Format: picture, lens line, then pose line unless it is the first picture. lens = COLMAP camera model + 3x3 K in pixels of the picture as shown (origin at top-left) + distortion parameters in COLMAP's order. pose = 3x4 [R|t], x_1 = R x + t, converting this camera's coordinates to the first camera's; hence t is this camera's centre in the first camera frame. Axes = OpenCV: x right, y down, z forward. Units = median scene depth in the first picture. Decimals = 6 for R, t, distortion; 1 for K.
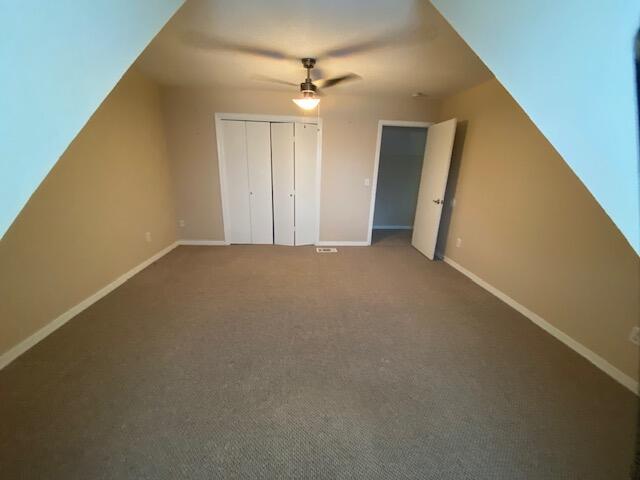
lens RADIAL K [[259.4, 0, 320.0], [0, 259.4, 242.7], [0, 0, 1]] dist [-0.004329, -0.007514]
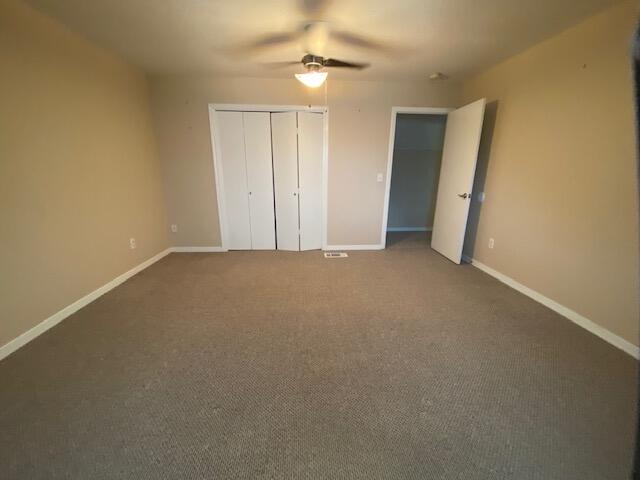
lens RADIAL K [[259.4, 0, 318.7], [0, 259.4, 242.1], [0, 0, 1]] dist [-0.004329, -0.007514]
pose [[0.999562, -0.019602, -0.022153, -0.014680], [0.018925, 0.999359, -0.030388, 0.011196], [0.022735, 0.029956, 0.999293, 0.133297]]
